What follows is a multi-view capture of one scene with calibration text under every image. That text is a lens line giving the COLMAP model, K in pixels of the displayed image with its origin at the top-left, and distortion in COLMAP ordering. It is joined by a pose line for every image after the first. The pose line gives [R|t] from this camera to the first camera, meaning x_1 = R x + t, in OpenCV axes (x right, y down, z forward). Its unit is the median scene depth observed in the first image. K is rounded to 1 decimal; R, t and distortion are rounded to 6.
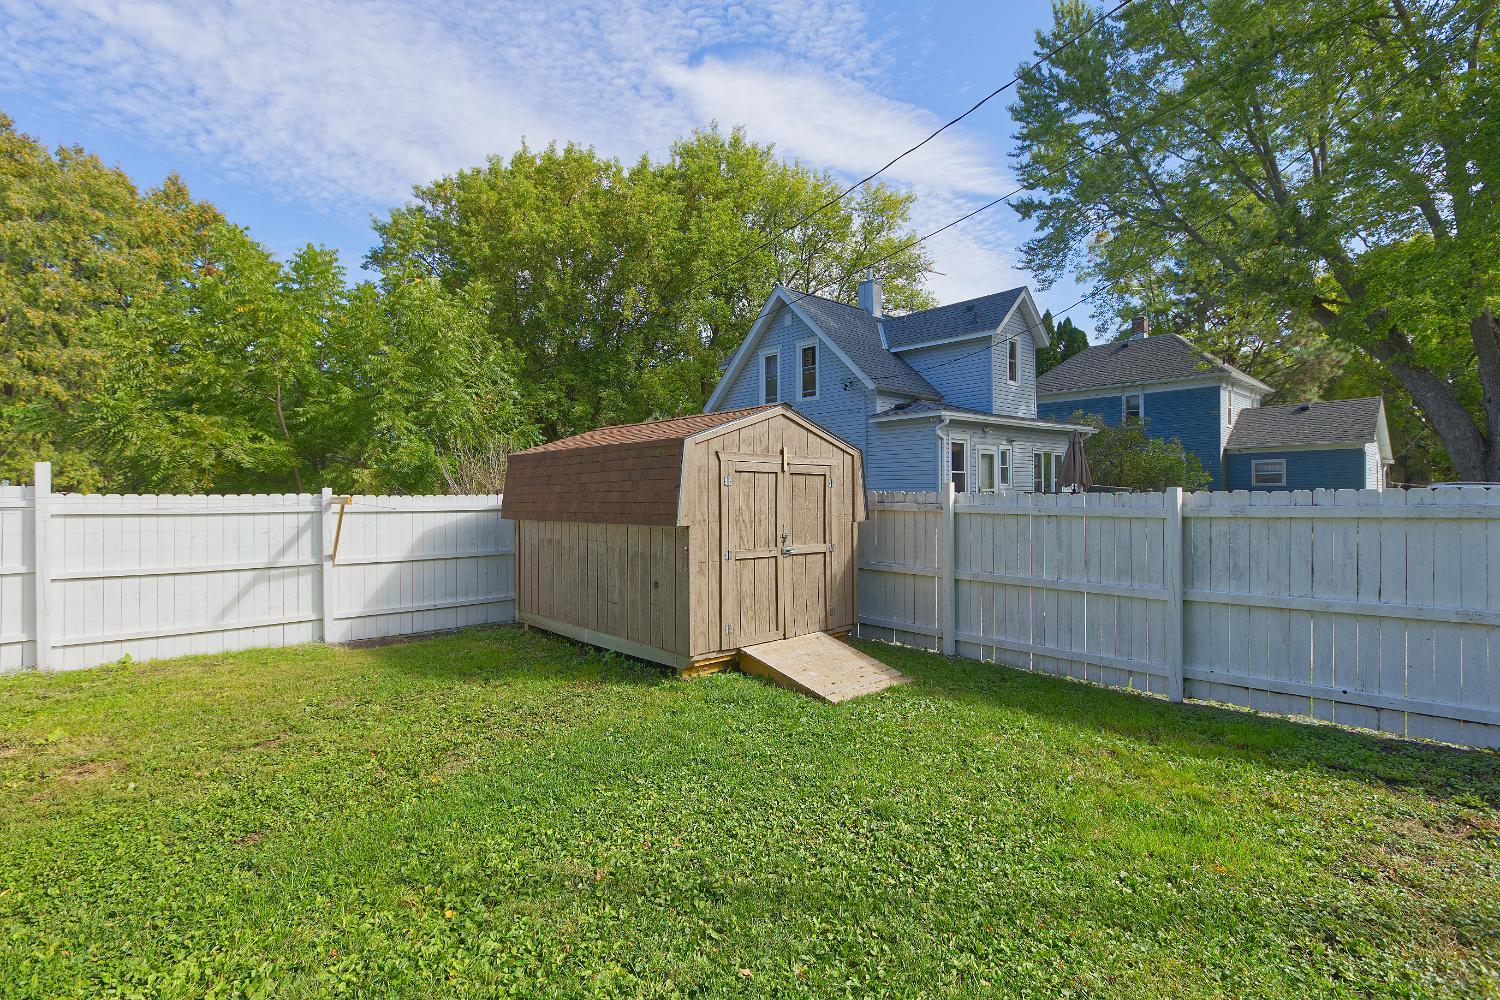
lens RADIAL K [[692.7, 0, 750.0], [0, 692.7, 500.0], [0, 0, 1]] dist [-0.010327, 0.000664]
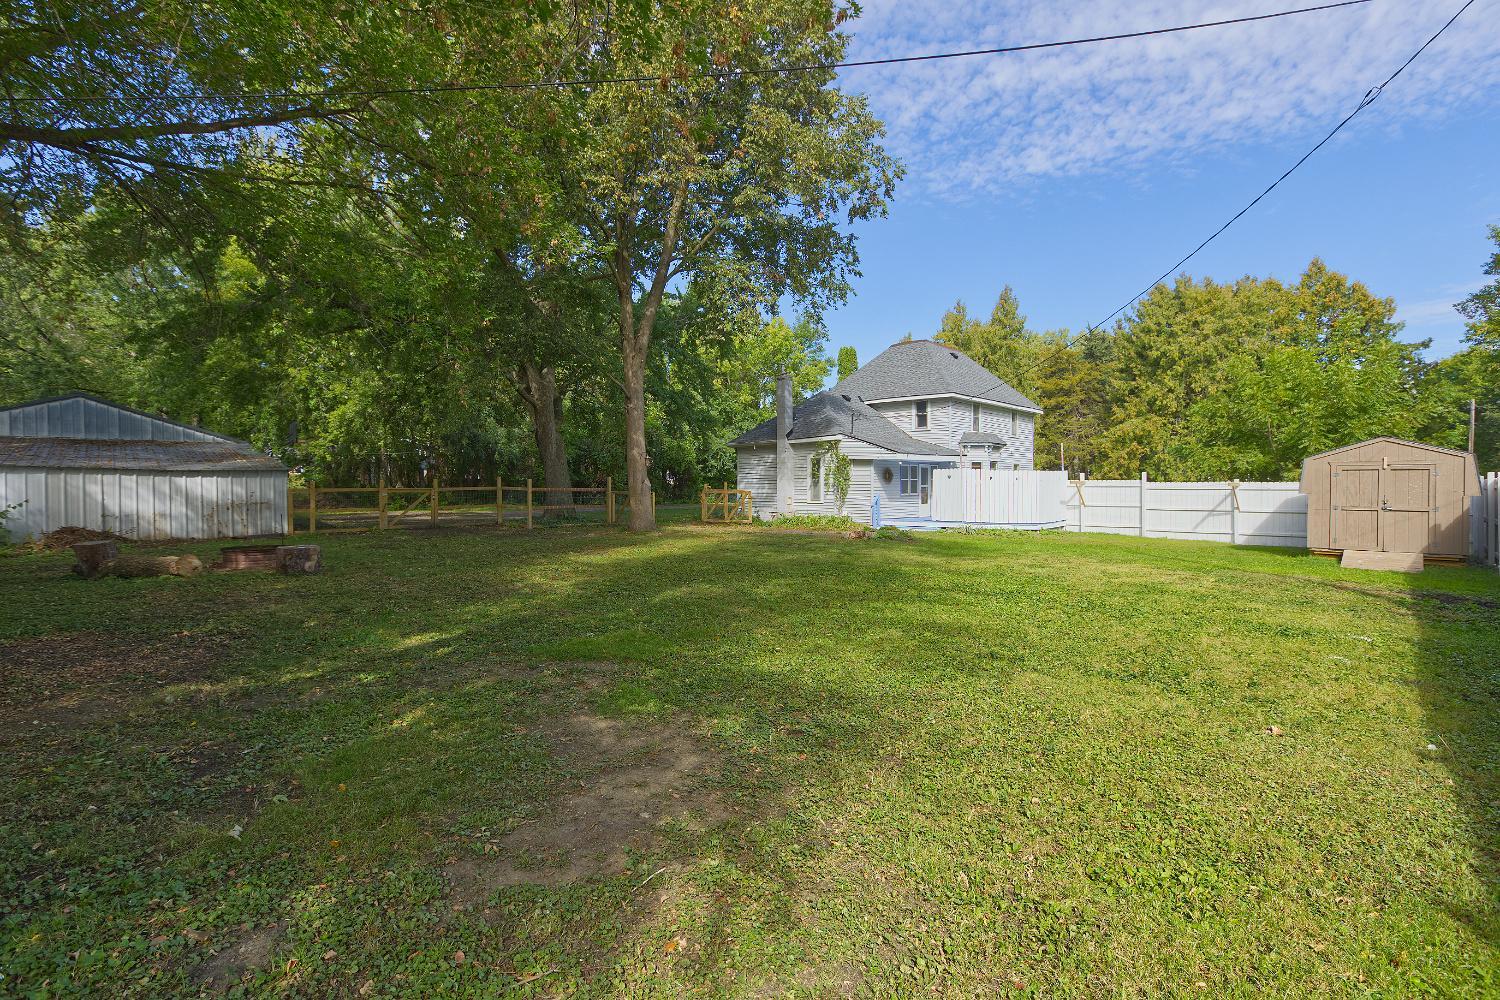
lens RADIAL K [[692.7, 0, 750.0], [0, 692.7, 500.0], [0, 0, 1]] dist [-0.010327, 0.000664]
pose [[0.062236, 0.019696, -0.997867, 0.848279], [-0.003558, 0.999803, 0.019512, 0.007400], [0.998055, 0.002336, 0.062294, -0.426137]]
